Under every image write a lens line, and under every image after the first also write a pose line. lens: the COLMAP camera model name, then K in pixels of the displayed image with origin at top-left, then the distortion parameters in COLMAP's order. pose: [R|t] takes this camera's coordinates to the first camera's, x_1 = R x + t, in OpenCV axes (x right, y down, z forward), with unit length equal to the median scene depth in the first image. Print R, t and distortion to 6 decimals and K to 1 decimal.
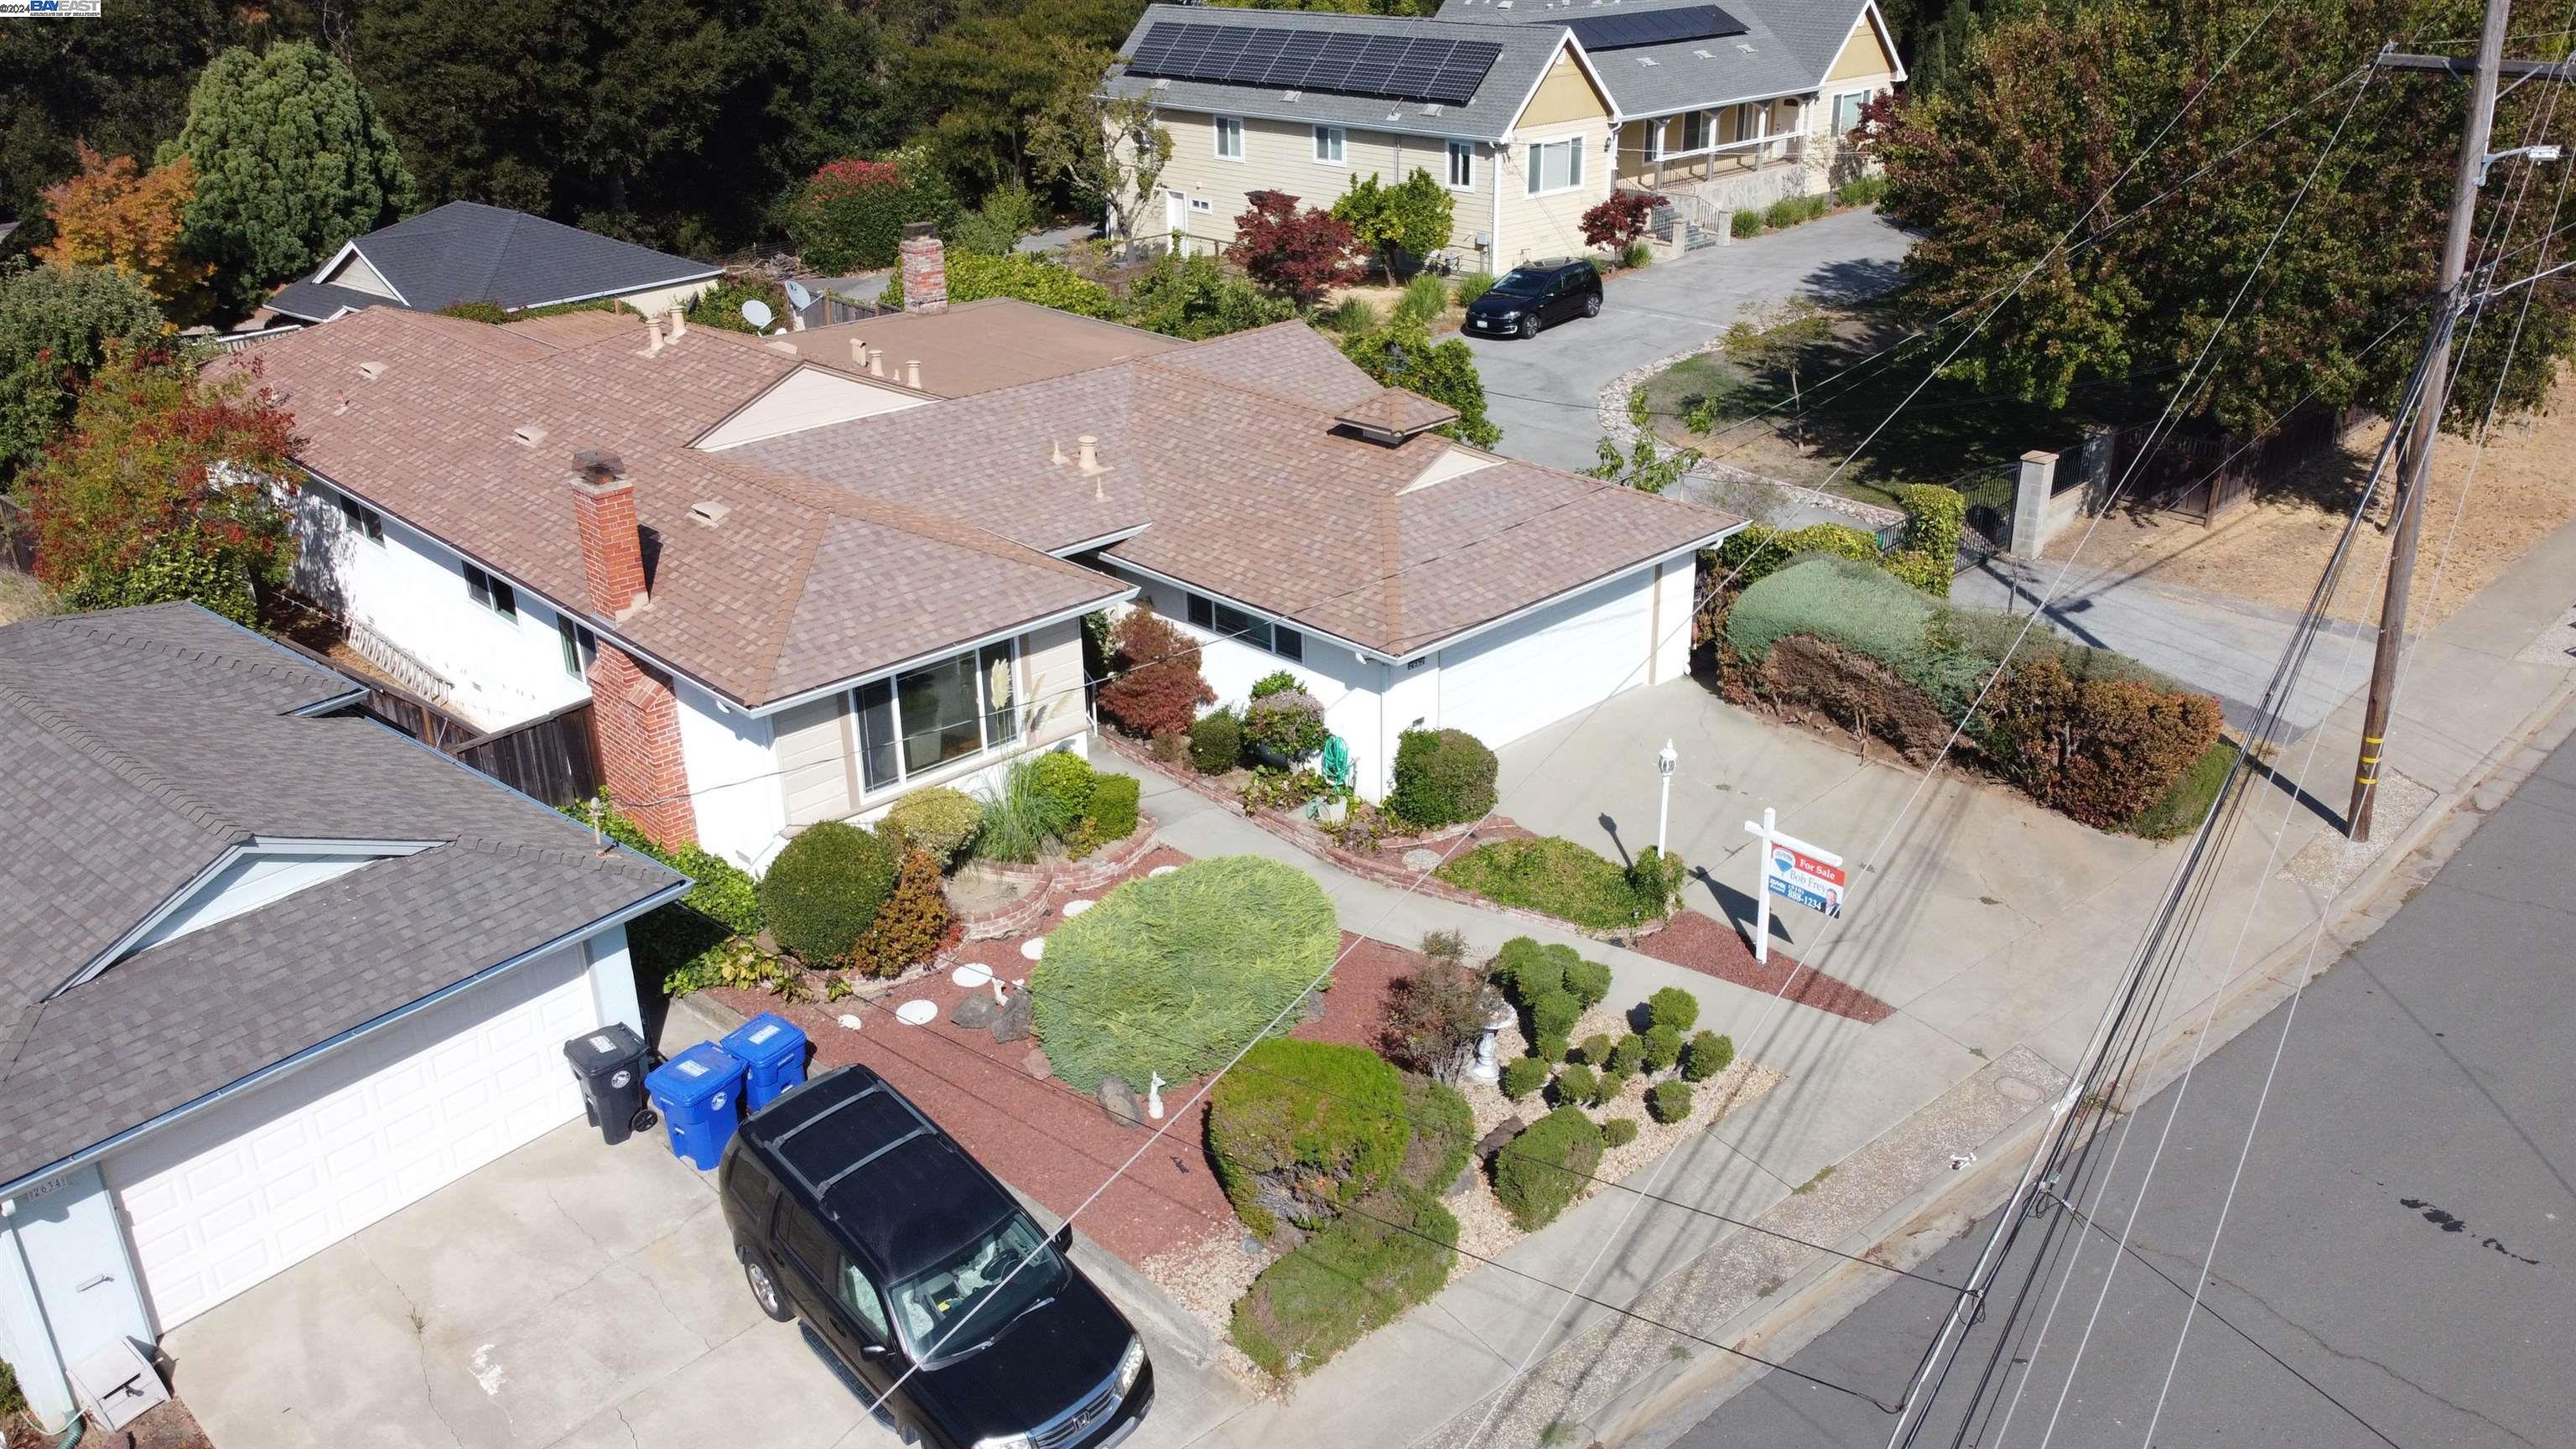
lens RADIAL K [[1952.8, 0, 1303.5], [0, 1952.8, 706.5], [0, 0, 1]] dist [0.007813, -0.008359]
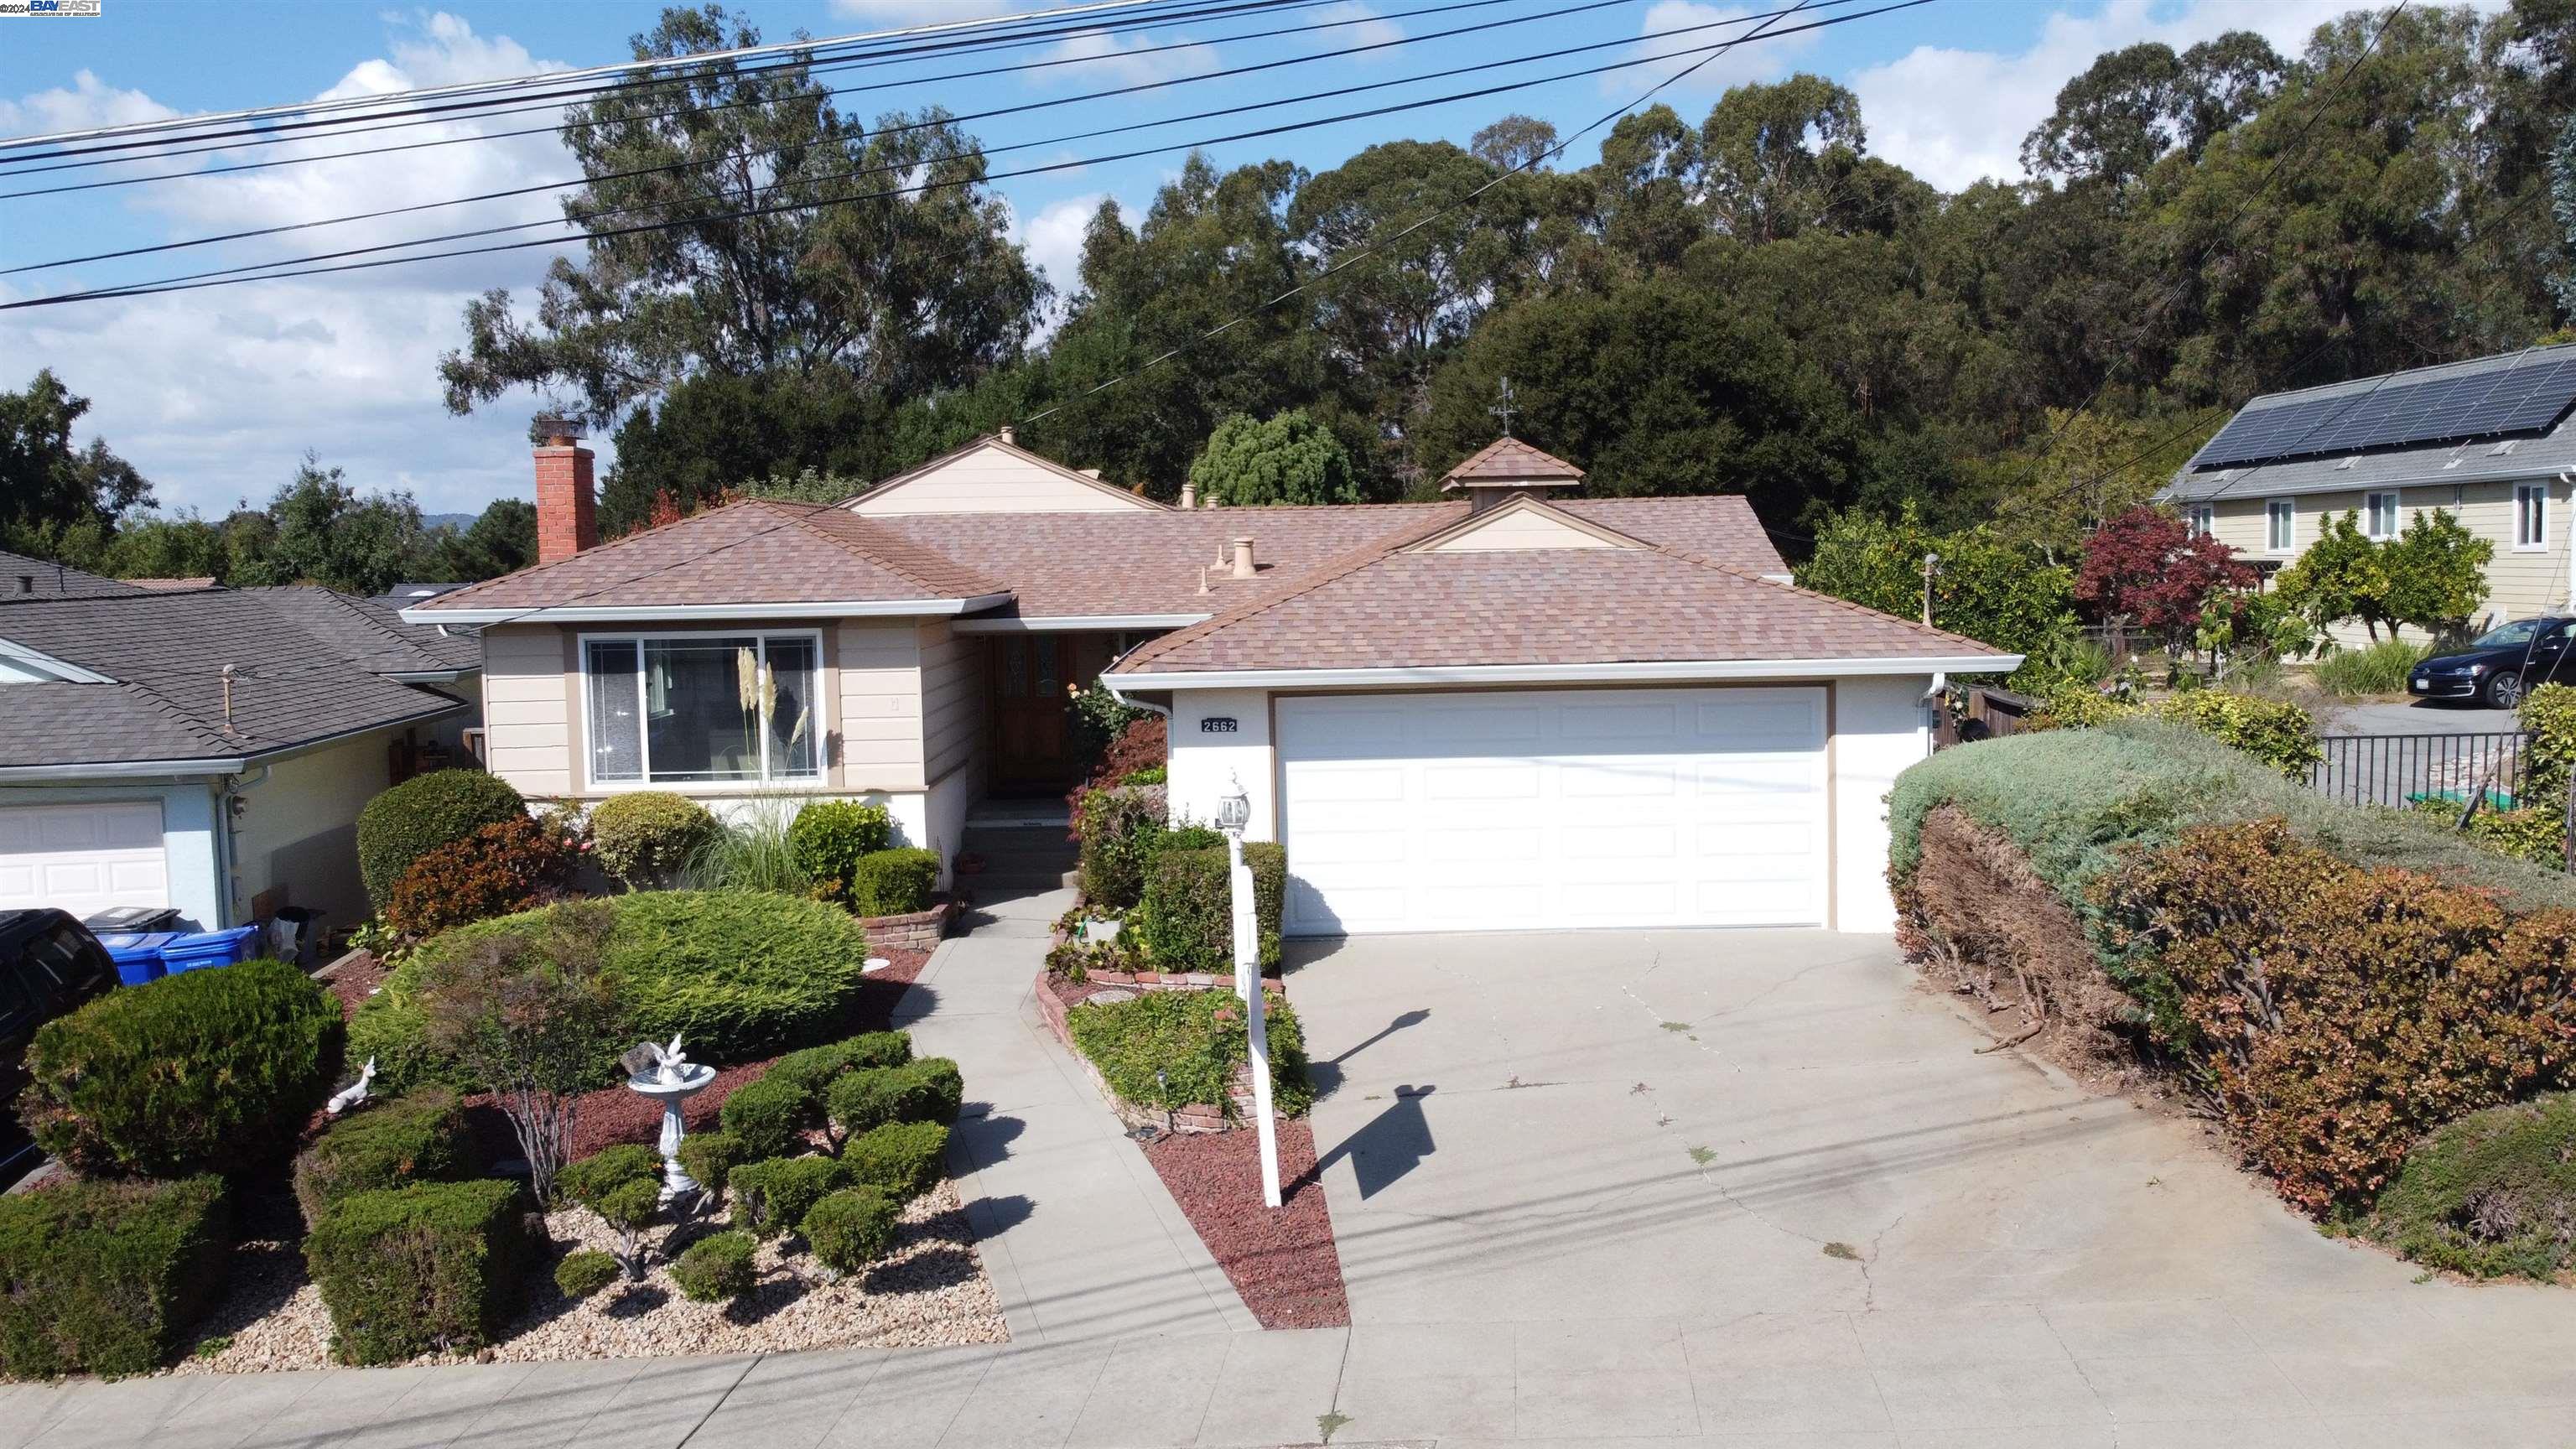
lens RADIAL K [[1952.8, 0, 1291.1], [0, 1952.8, 722.8], [0, 0, 1]] dist [0.007813, -0.008359]
pose [[0.721789, 0.055603, -0.689876, 0.274160], [-0.262296, 0.944390, -0.198312, 0.052552], [0.640485, 0.324091, 0.696235, 0.283655]]
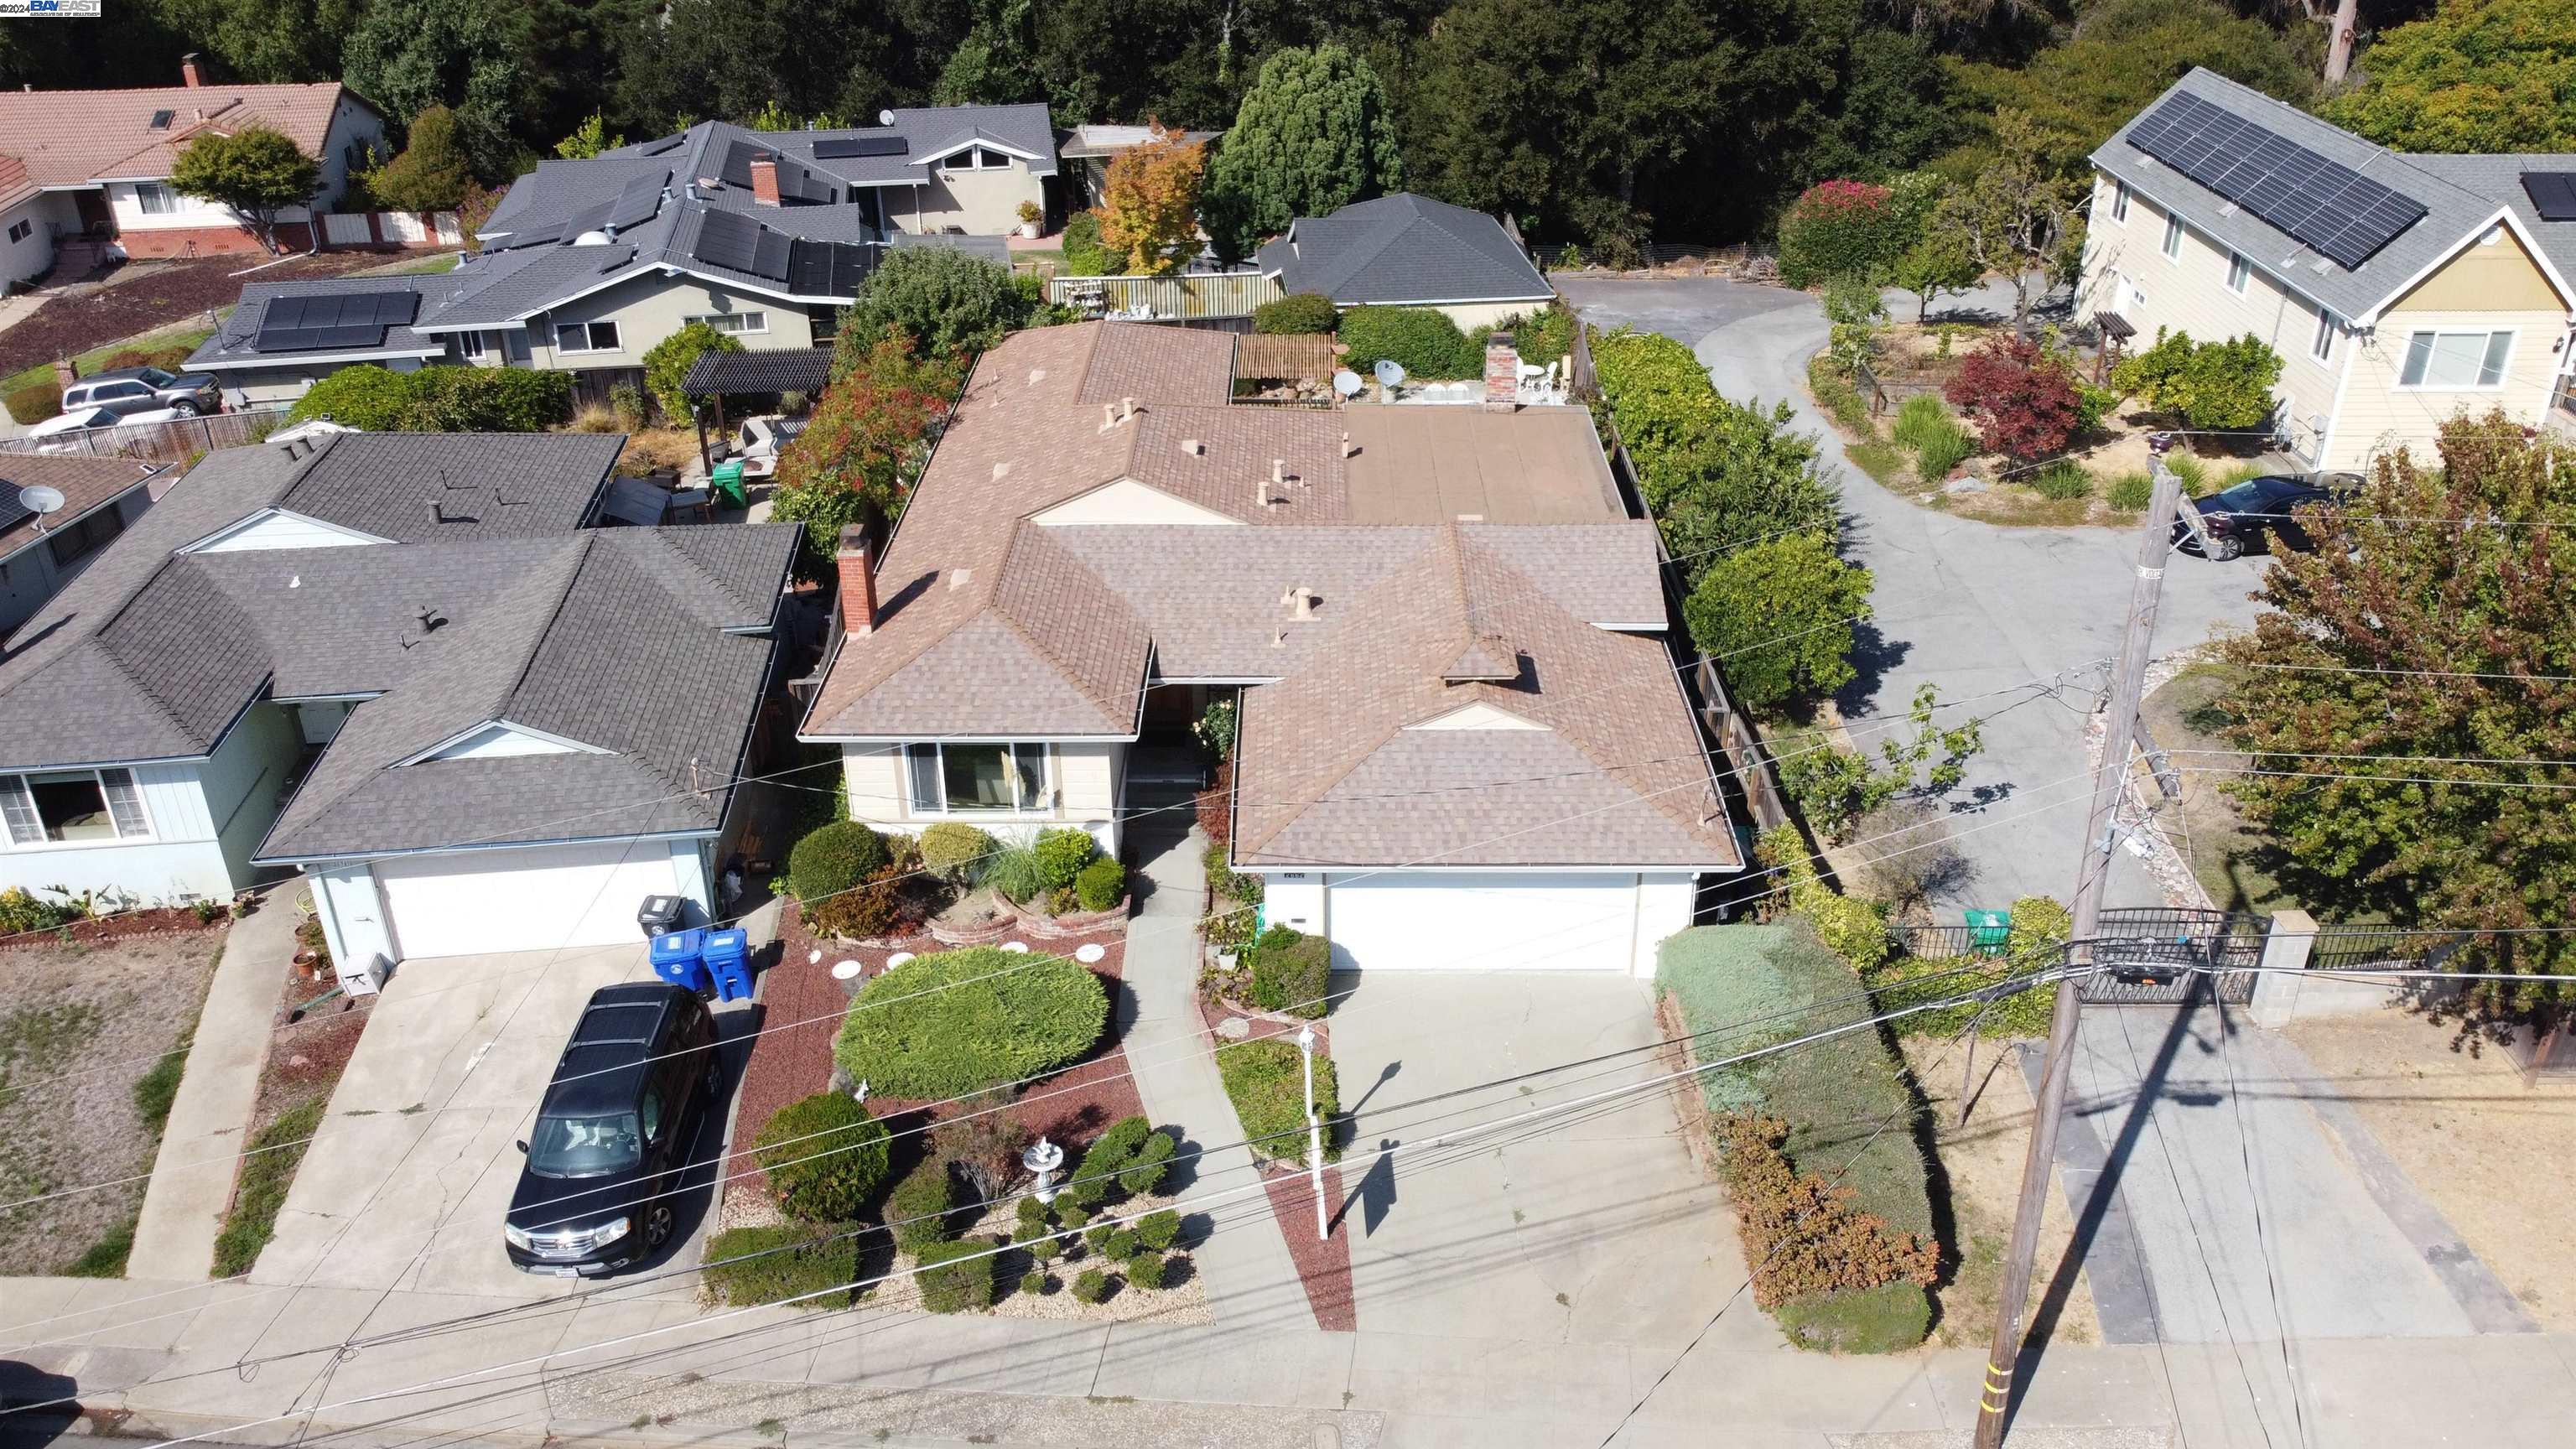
lens RADIAL K [[1952.8, 0, 1292.2], [0, 1952.8, 721.0], [0, 0, 1]] dist [0.007813, -0.008359]
pose [[0.711167, 0.339108, -0.615831, 0.387070], [-0.279466, 0.940152, 0.194966, -0.174776], [0.645089, 0.033450, 0.763375, 0.047624]]
